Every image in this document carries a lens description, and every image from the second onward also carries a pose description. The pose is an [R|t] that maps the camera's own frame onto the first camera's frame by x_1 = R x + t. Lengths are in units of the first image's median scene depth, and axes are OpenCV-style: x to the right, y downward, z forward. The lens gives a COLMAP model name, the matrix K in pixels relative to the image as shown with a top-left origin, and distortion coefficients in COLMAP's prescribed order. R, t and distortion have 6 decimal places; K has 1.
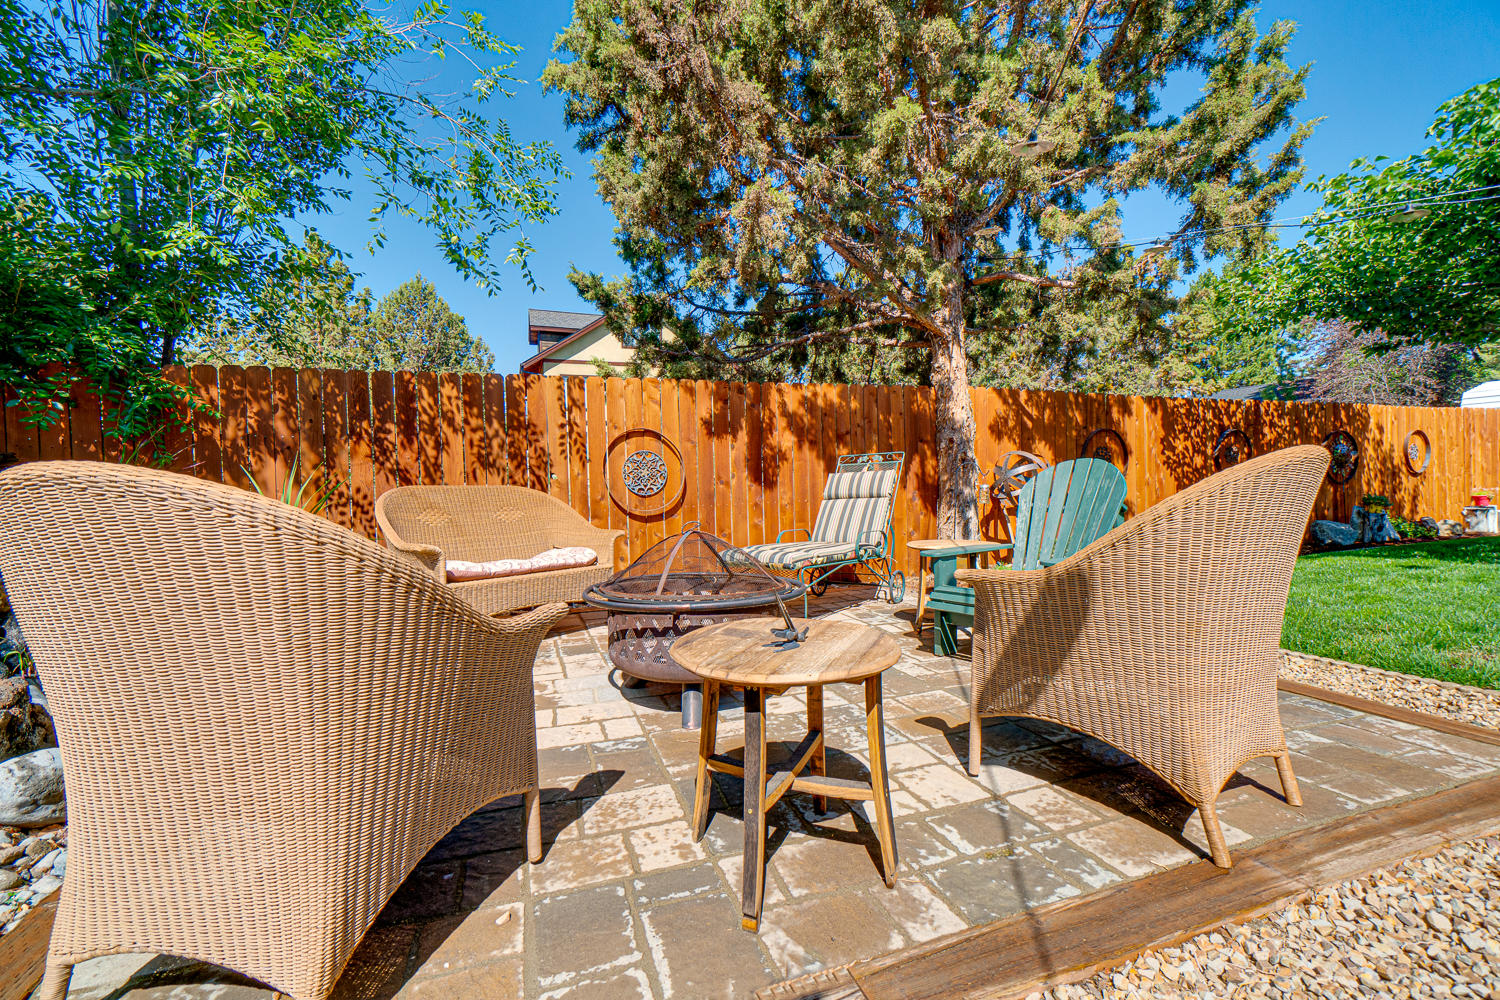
lens RADIAL K [[644.0, 0, 743.0], [0, 644.0, 494.2], [0, 0, 1]] dist [-0.000553, 0.000847]
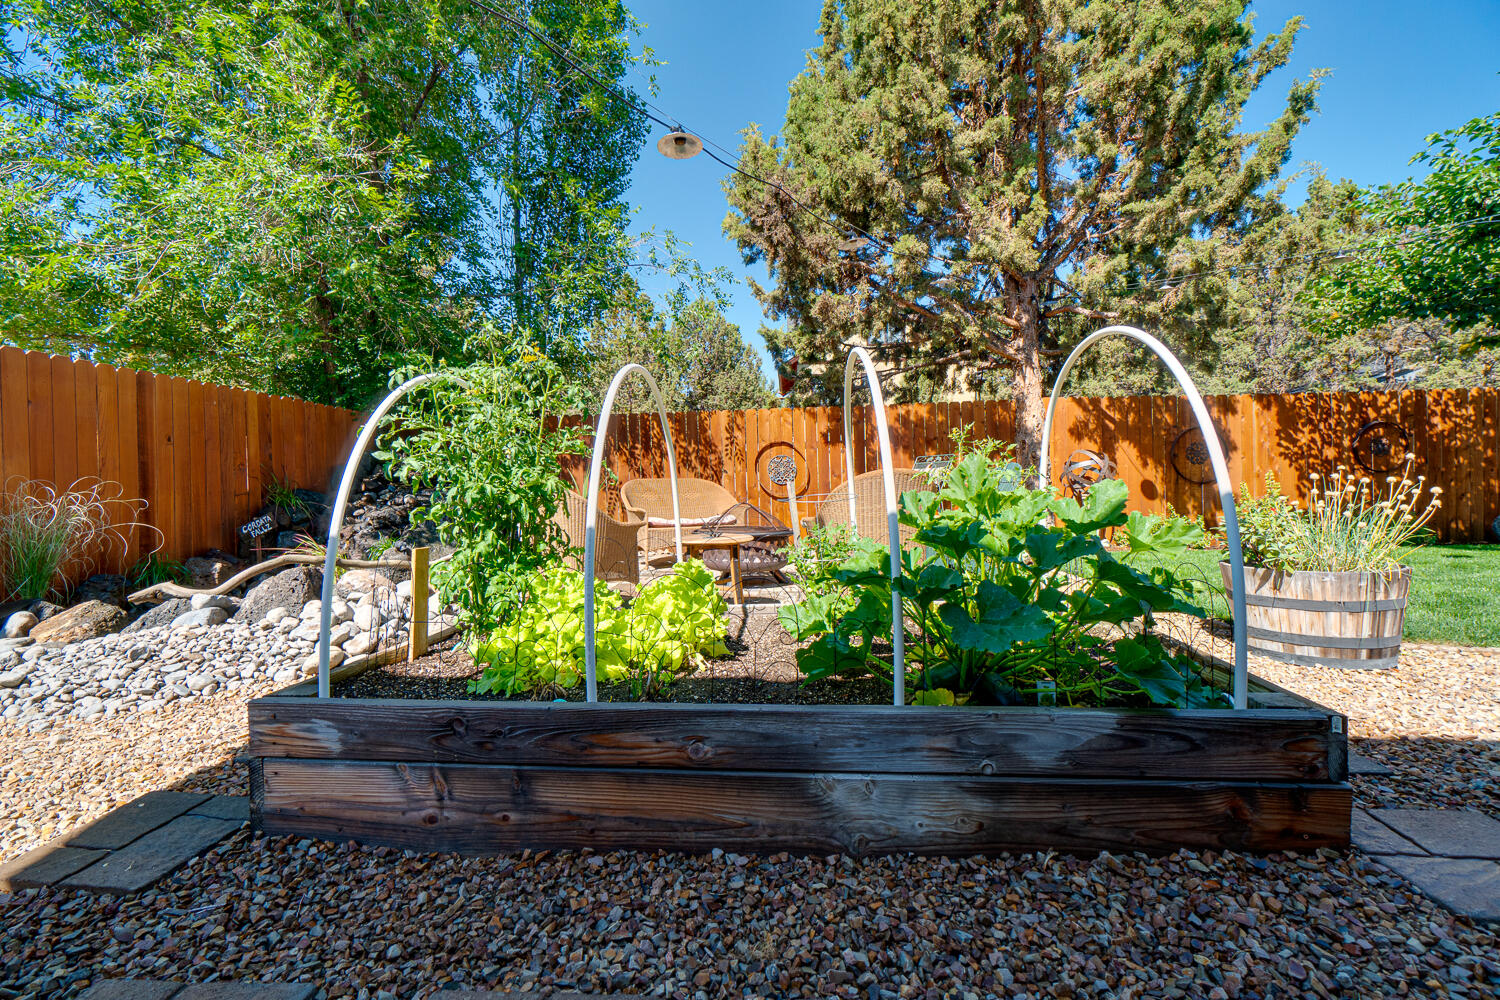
lens RADIAL K [[653.9, 0, 745.0], [0, 653.9, 480.9], [0, 0, 1]] dist [0.000360, 0.000962]
pose [[0.914275, 0.004240, -0.405072, 0.337175], [-0.004590, 0.999989, 0.000108, -0.005875], [0.405069, 0.001761, 0.914285, -0.393292]]
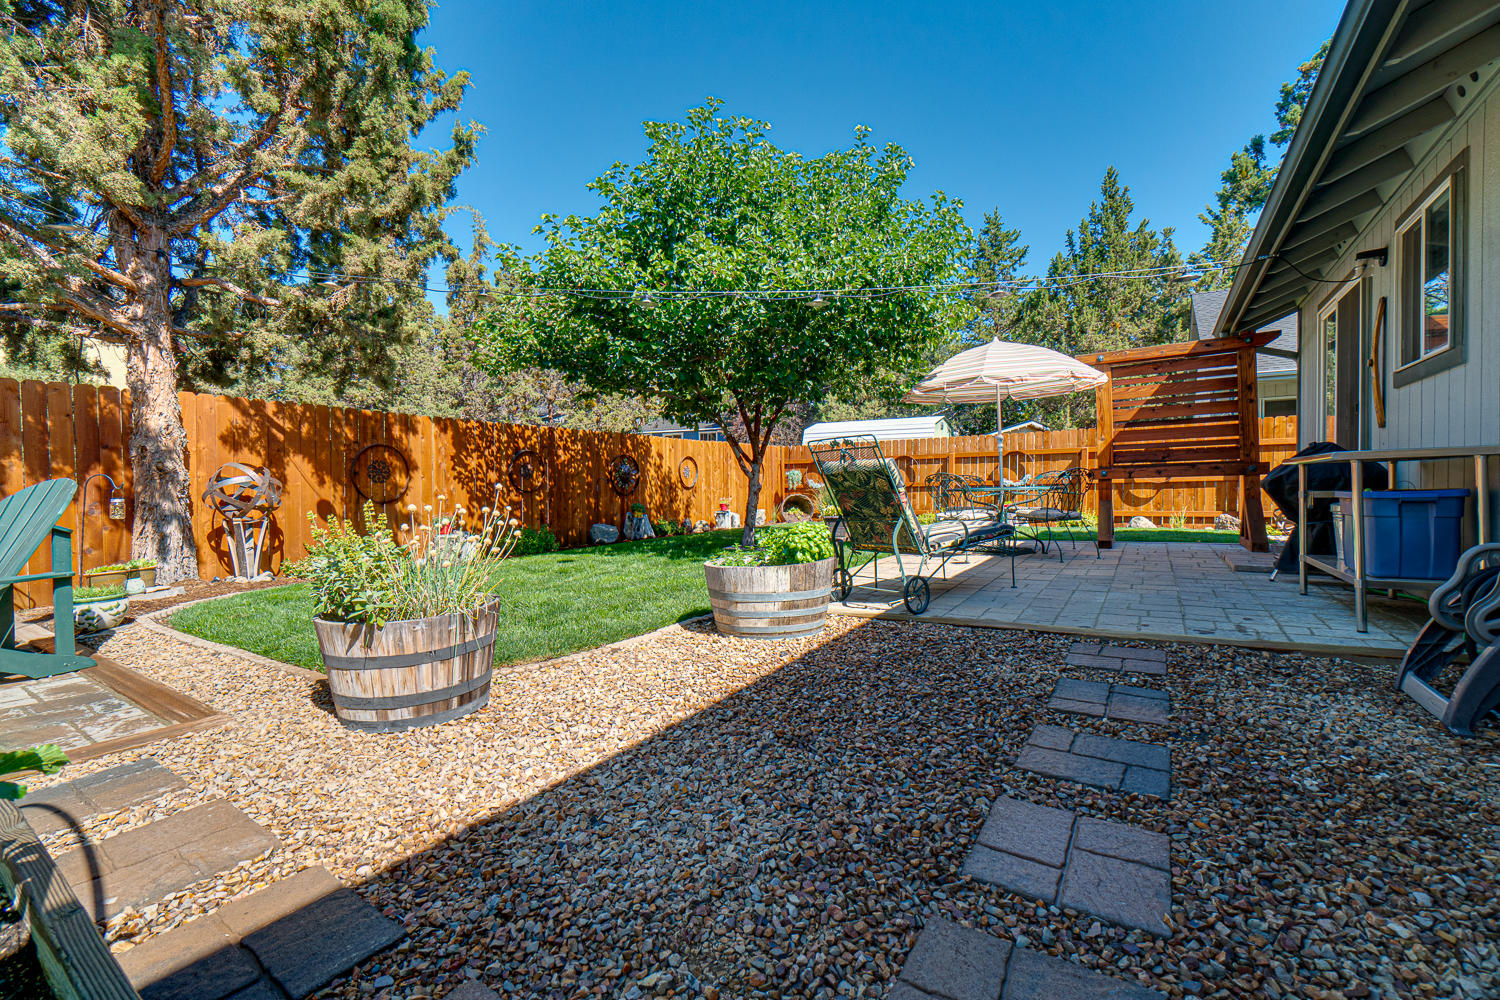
lens RADIAL K [[644.0, 0, 743.0], [0, 644.0, 494.2], [0, 0, 1]] dist [-0.000553, 0.000847]
pose [[0.798025, 0.007136, 0.602582, 0.443929], [-0.004608, 0.999973, -0.005740, -0.018306], [-0.602606, 0.001804, 0.798037, -0.242143]]
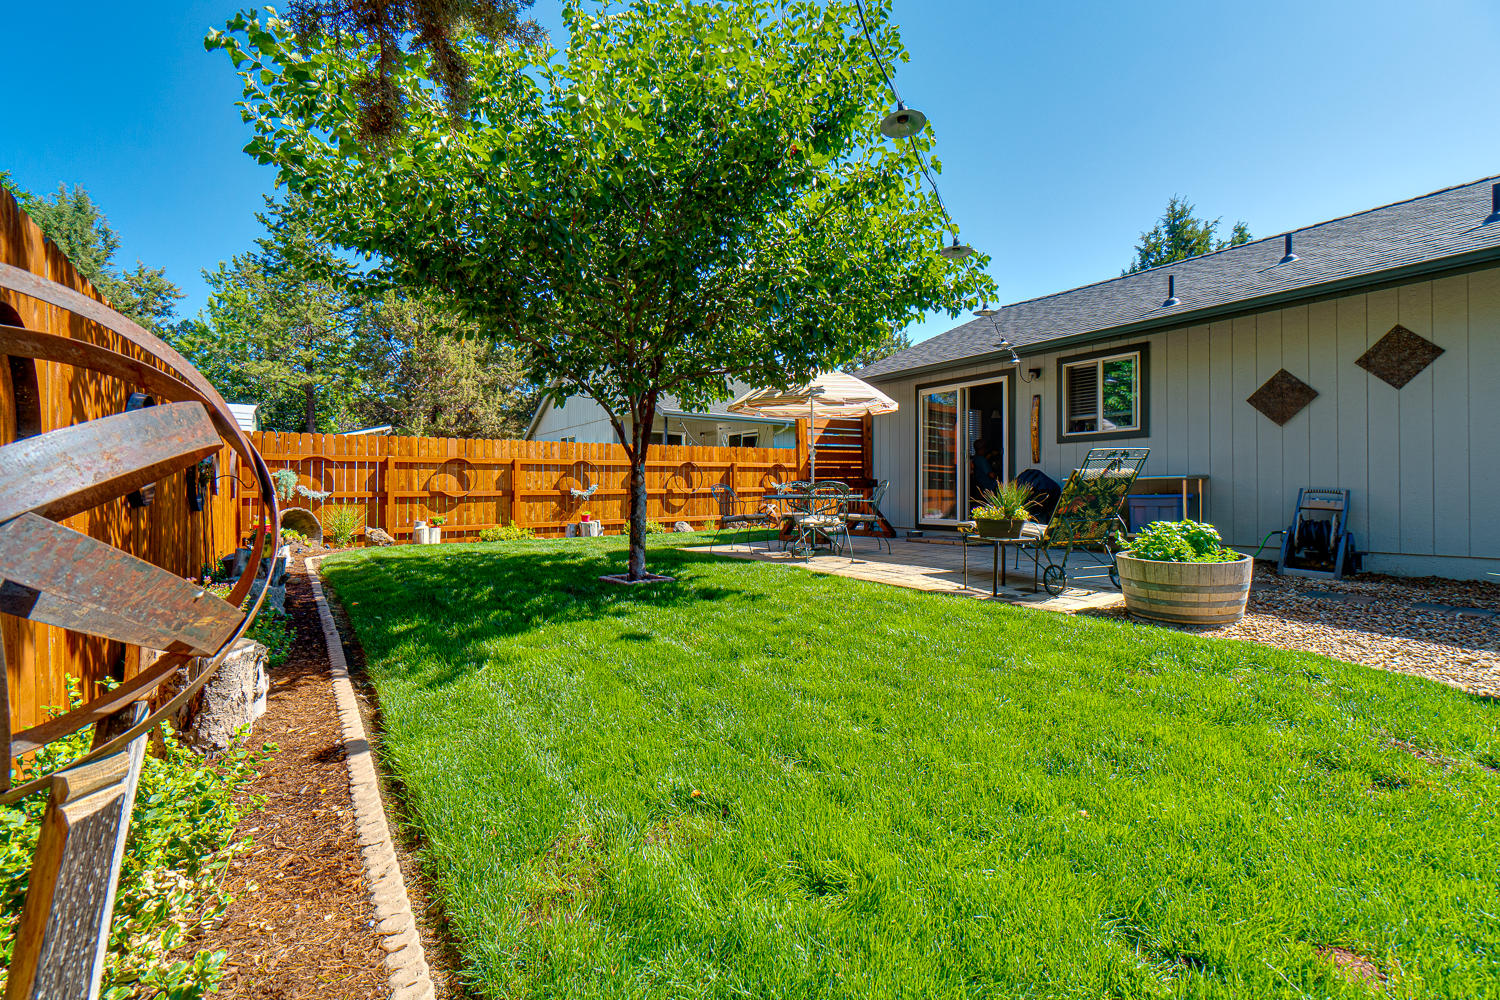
lens RADIAL K [[644.0, 0, 743.0], [0, 644.0, 494.2], [0, 0, 1]] dist [-0.000553, 0.000847]
pose [[-0.257307, 0.020795, 0.966106, 0.286137], [0.014852, 0.999735, -0.017563, -0.022393], [-0.966216, 0.009830, -0.257548, 0.887137]]
